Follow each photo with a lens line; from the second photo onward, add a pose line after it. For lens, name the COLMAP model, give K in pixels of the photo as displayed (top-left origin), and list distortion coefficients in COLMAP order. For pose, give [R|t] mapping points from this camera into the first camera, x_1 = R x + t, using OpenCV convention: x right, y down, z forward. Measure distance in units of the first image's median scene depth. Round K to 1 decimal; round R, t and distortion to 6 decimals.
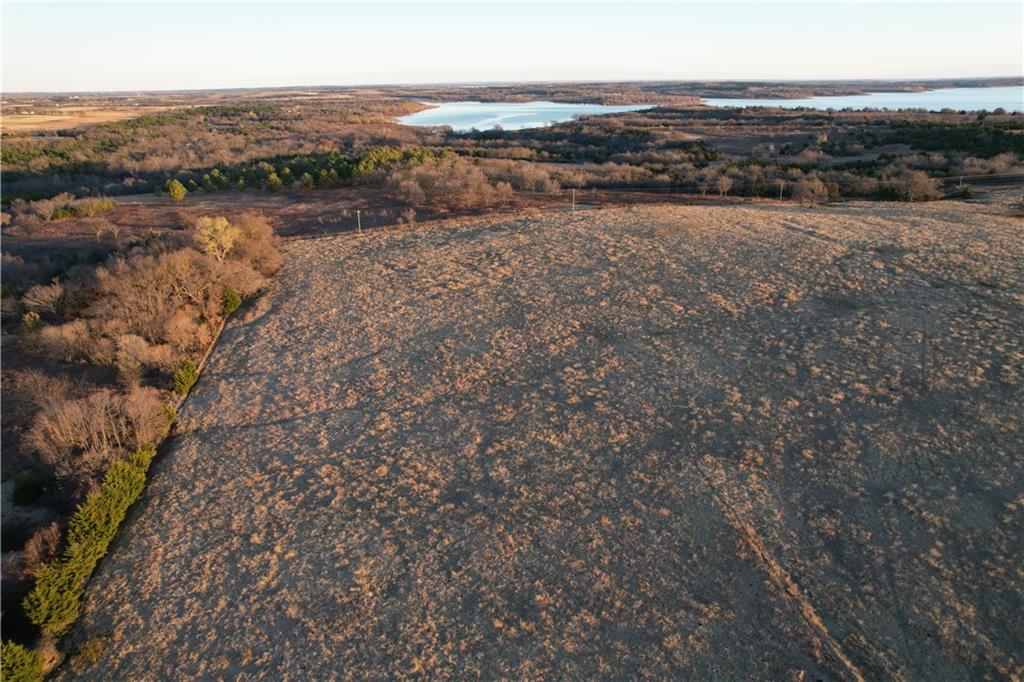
lens RADIAL K [[655.4, 0, 513.3], [0, 655.4, 345.3], [0, 0, 1]] dist [-0.073123, 0.066982]
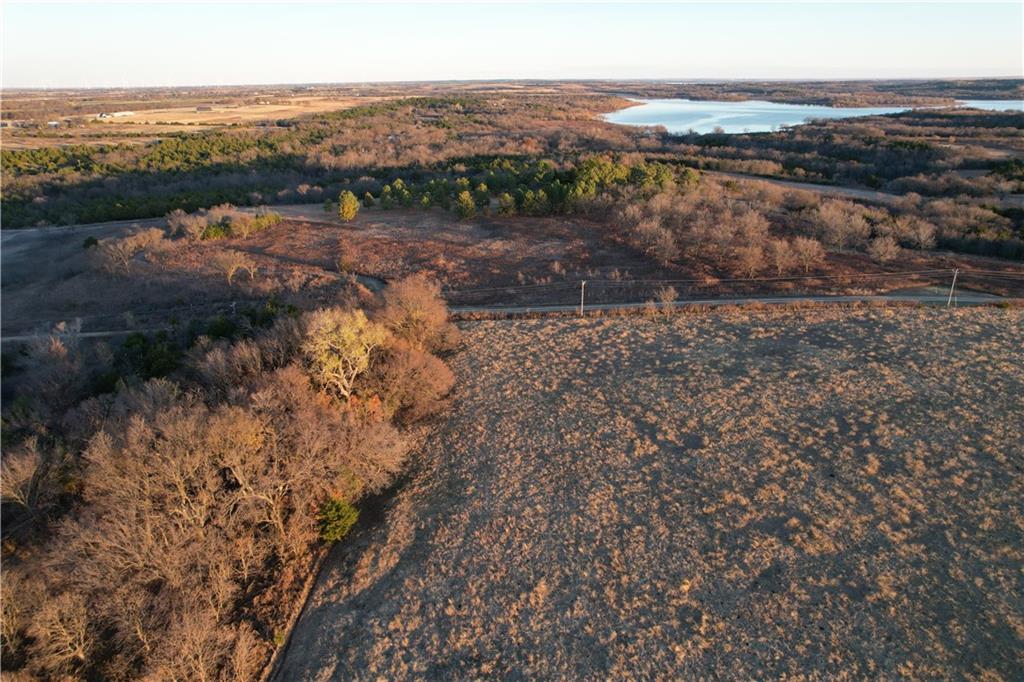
lens RADIAL K [[655.4, 0, 513.3], [0, 655.4, 345.3], [0, 0, 1]] dist [-0.073123, 0.066982]
pose [[0.958610, 0.114324, -0.260762, -0.039045], [-0.112646, 0.993404, 0.021424, -0.044699], [0.261491, 0.008837, 0.965165, 0.112289]]
